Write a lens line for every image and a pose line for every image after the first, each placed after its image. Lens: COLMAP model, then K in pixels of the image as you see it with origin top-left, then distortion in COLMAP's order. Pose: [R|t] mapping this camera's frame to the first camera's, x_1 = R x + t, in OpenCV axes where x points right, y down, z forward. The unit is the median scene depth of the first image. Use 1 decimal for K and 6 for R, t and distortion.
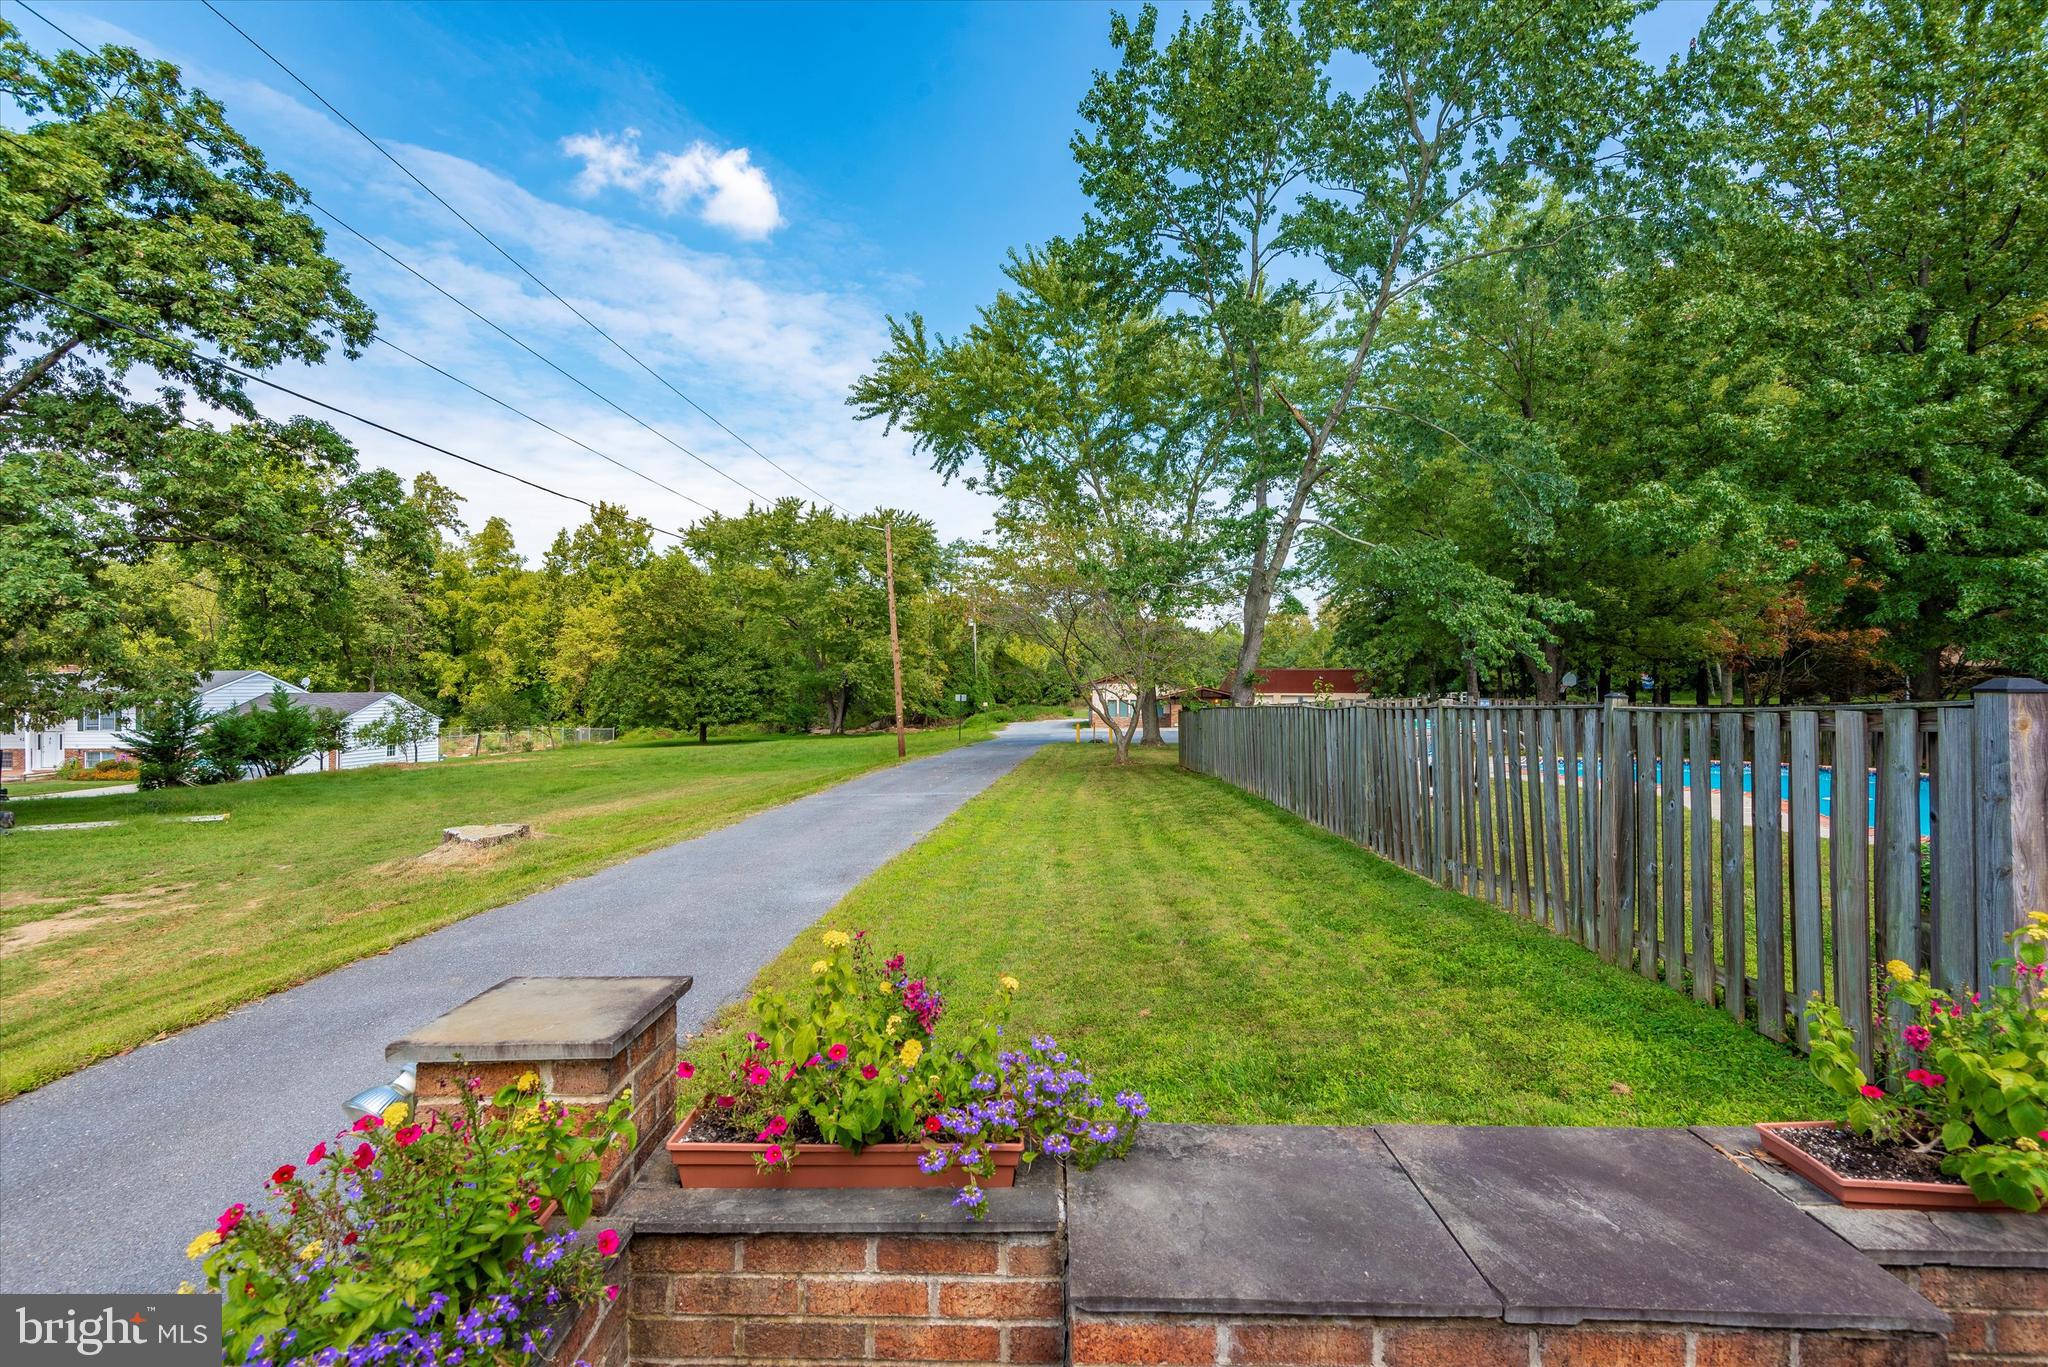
lens RADIAL K [[951.9, 0, 1014.5], [0, 951.9, 689.3], [0, 0, 1]] dist [0.003050, -0.000141]
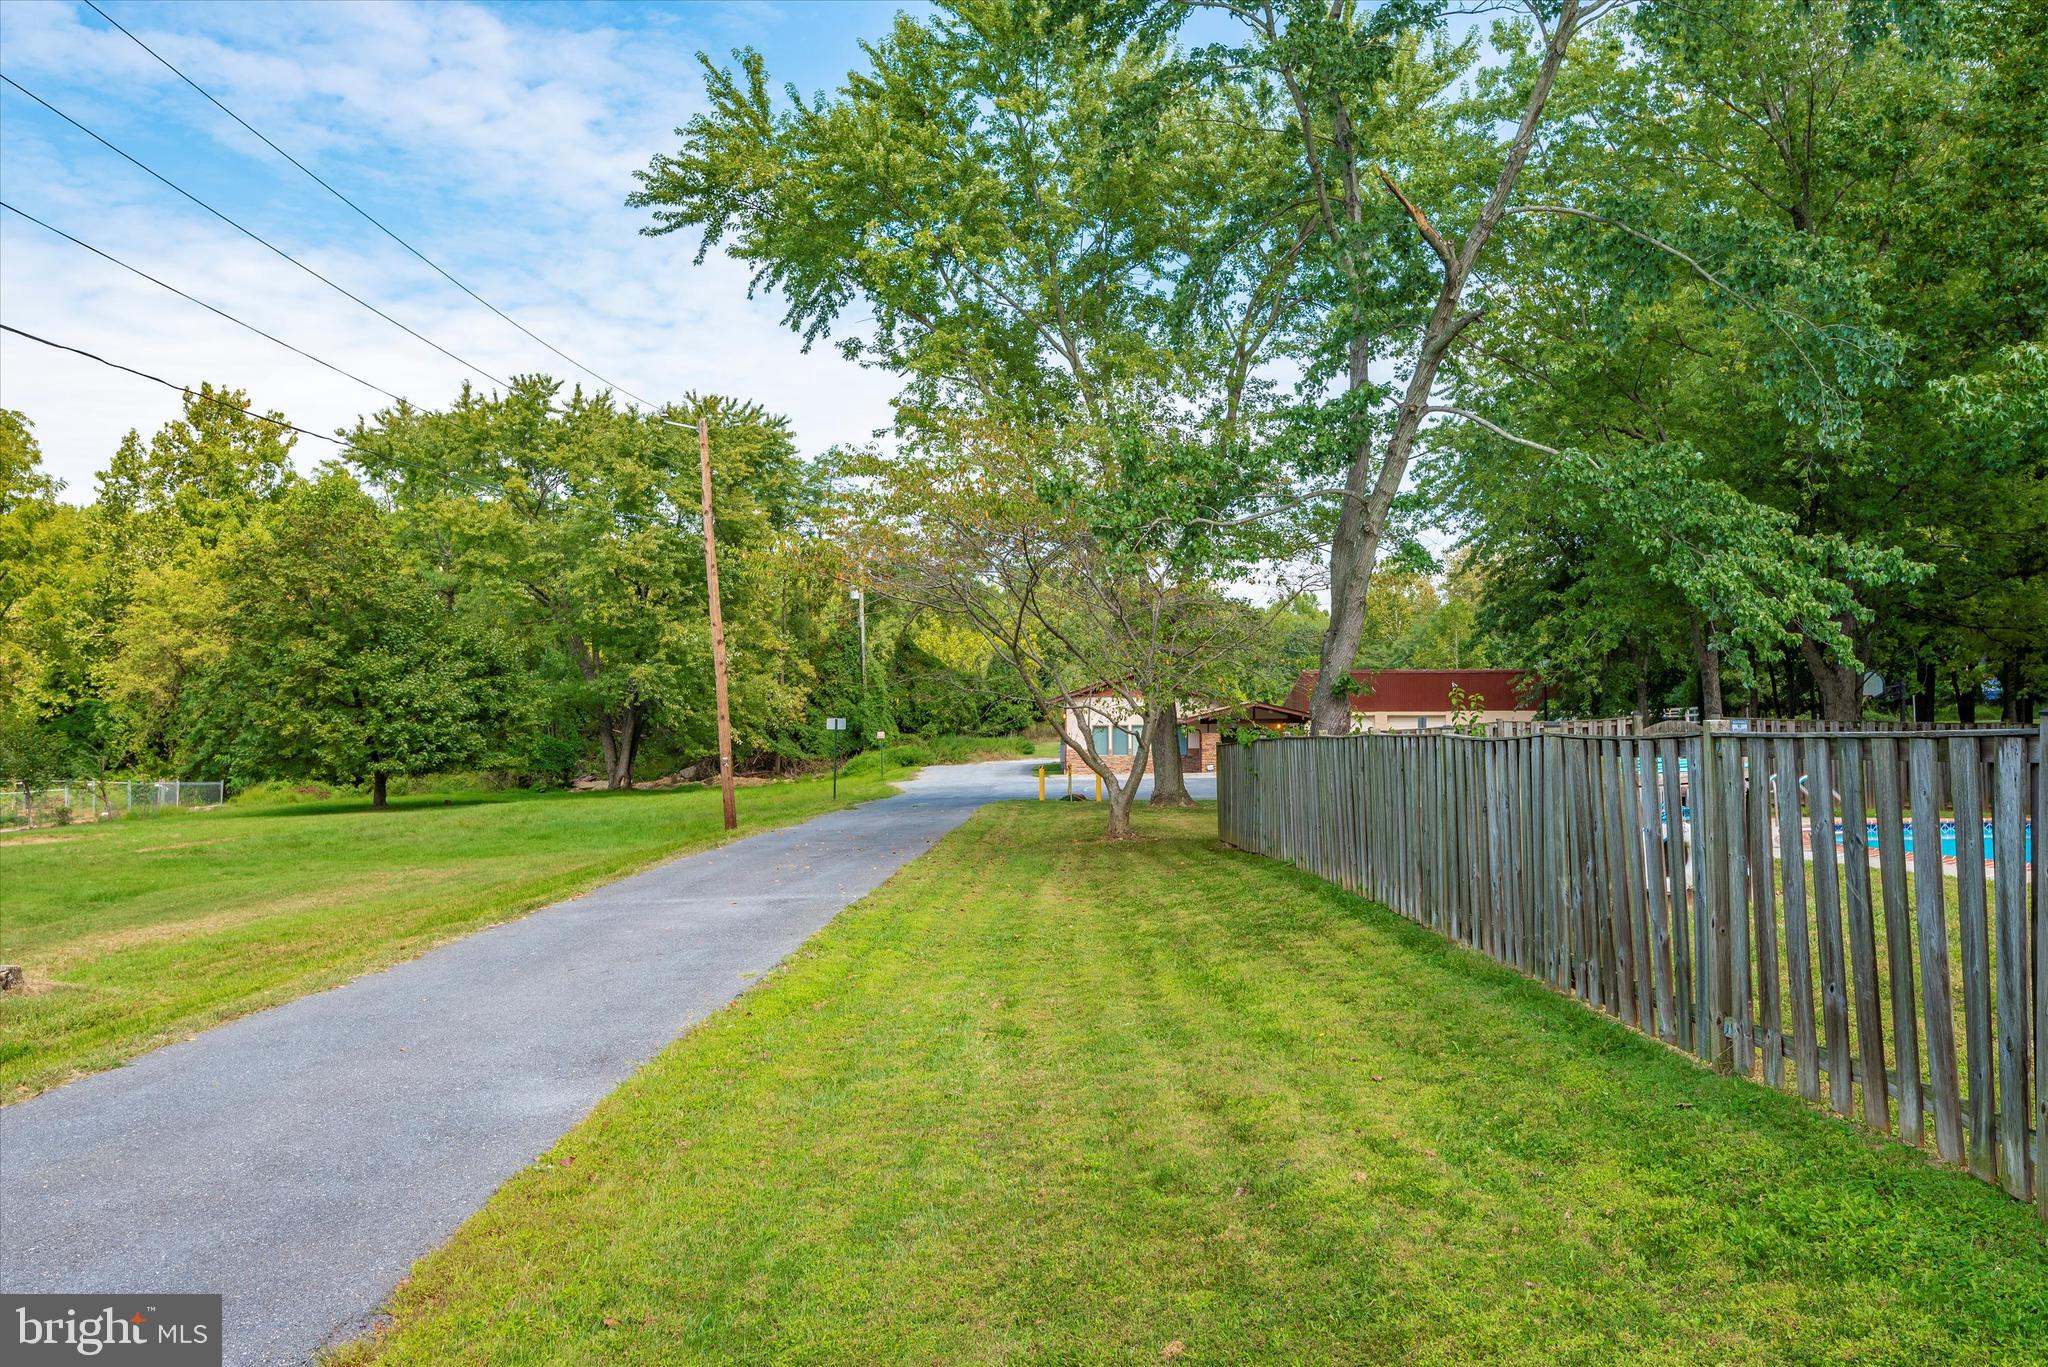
lens RADIAL K [[1634.0, 0, 1001.9], [0, 1634.0, 685.1], [0, 0, 1]] dist [-0.018374, 0.006698]
pose [[0.999084, -0.006550, 0.042277, 0.002348], [0.007151, 0.999875, -0.014081, 0.000142], [-0.042179, 0.014371, 0.999007, 0.026015]]
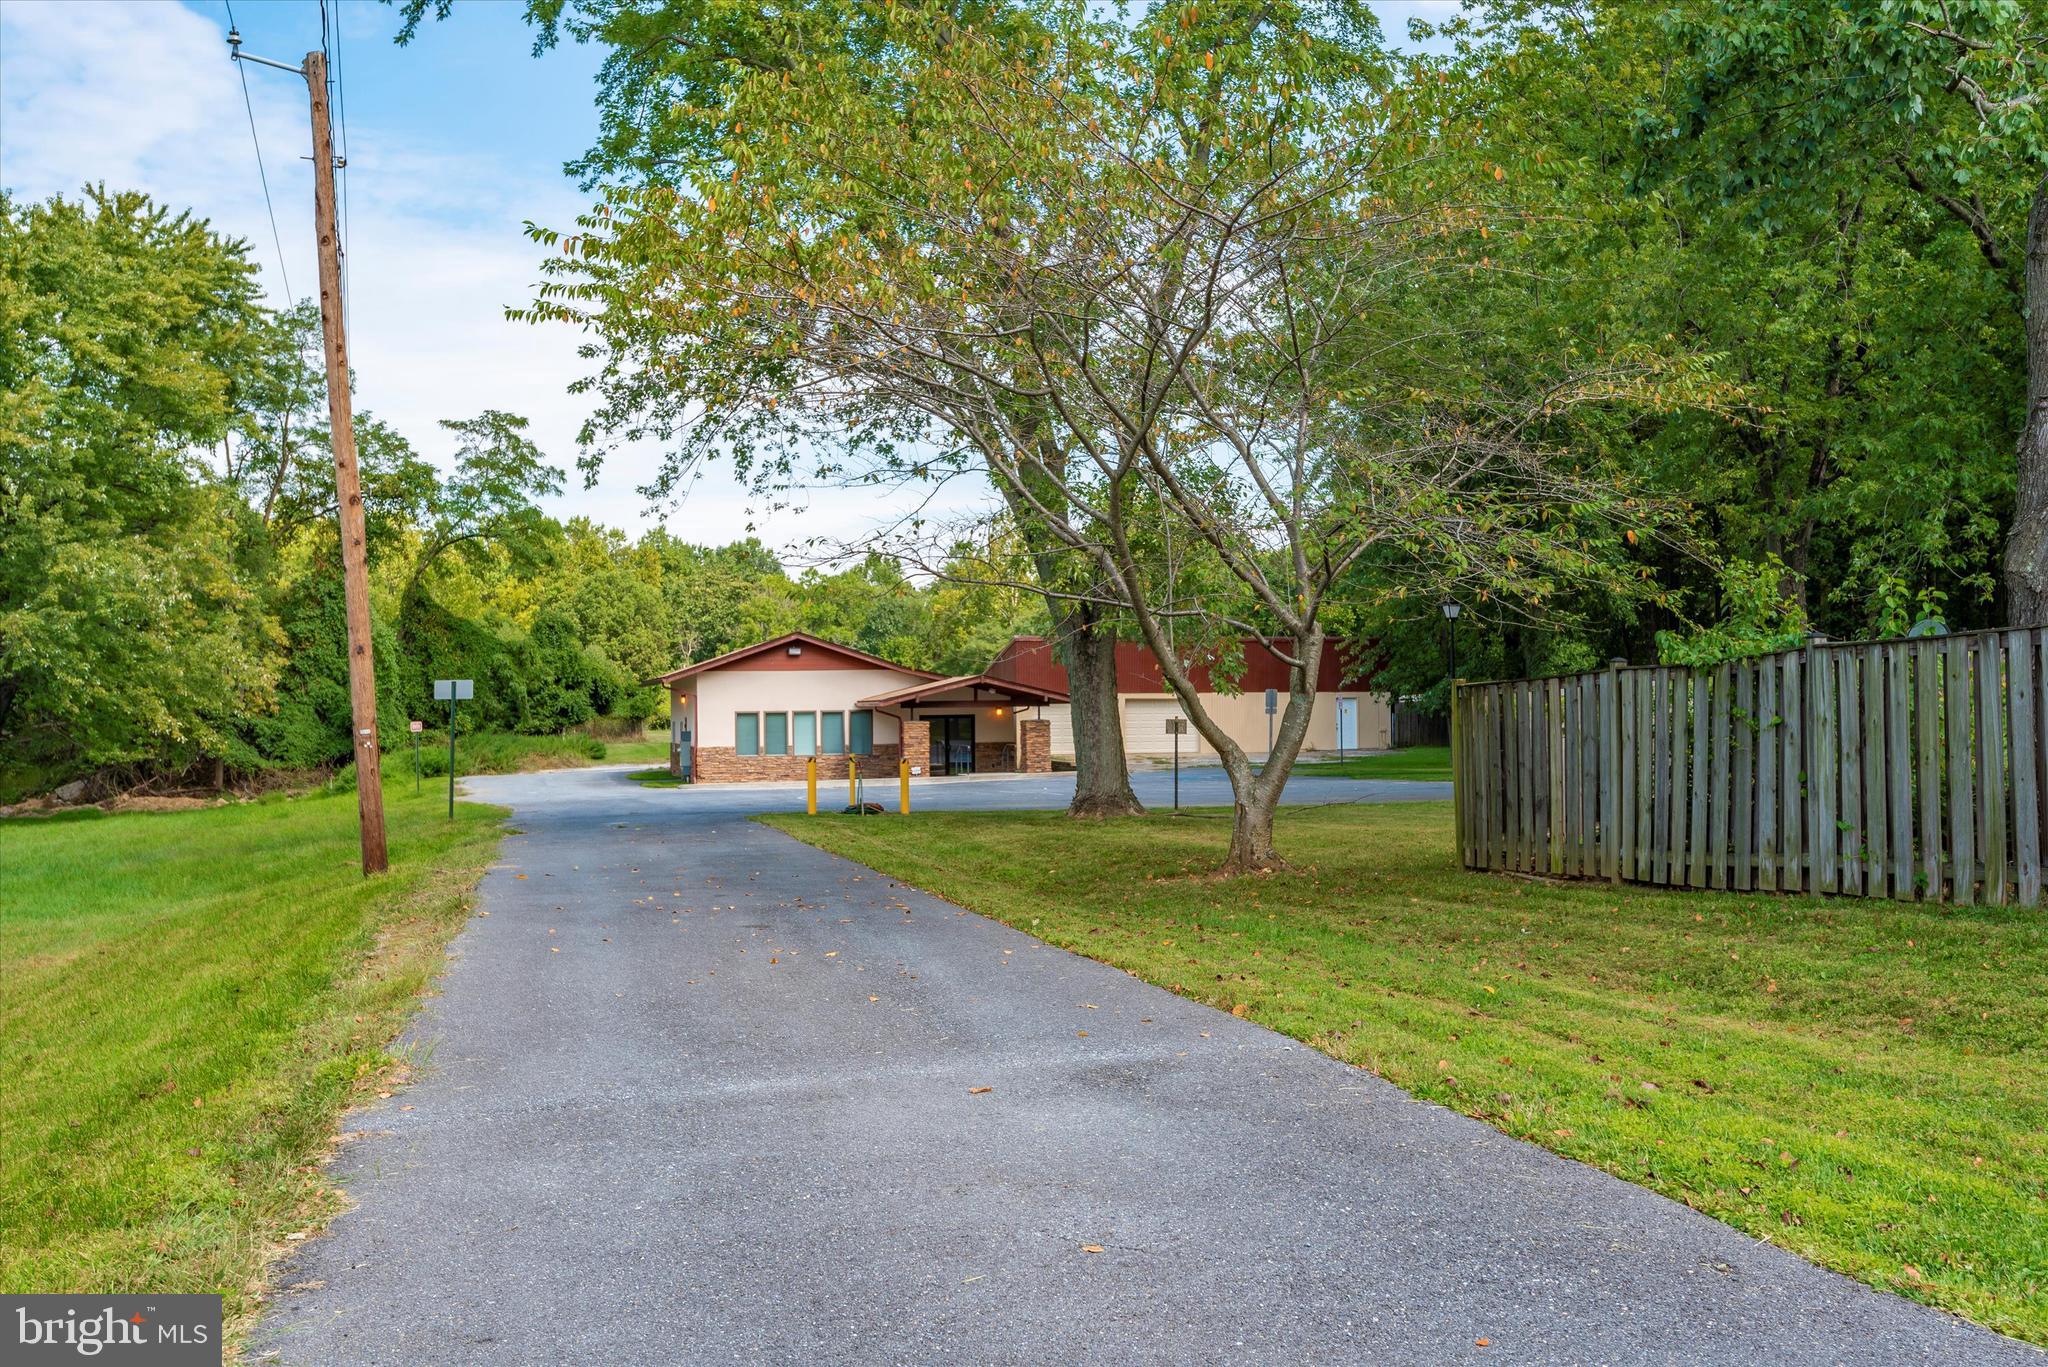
lens RADIAL K [[1976.9, 0, 1028.9], [0, 1976.9, 673.6], [0, 0, 1]] dist [0.000213, 0.000000]
pose [[0.941712, -0.002132, 0.336414, -0.139892], [0.009131, 0.999774, -0.019222, 0.025985], [-0.336297, 0.021173, 0.941518, 0.404982]]
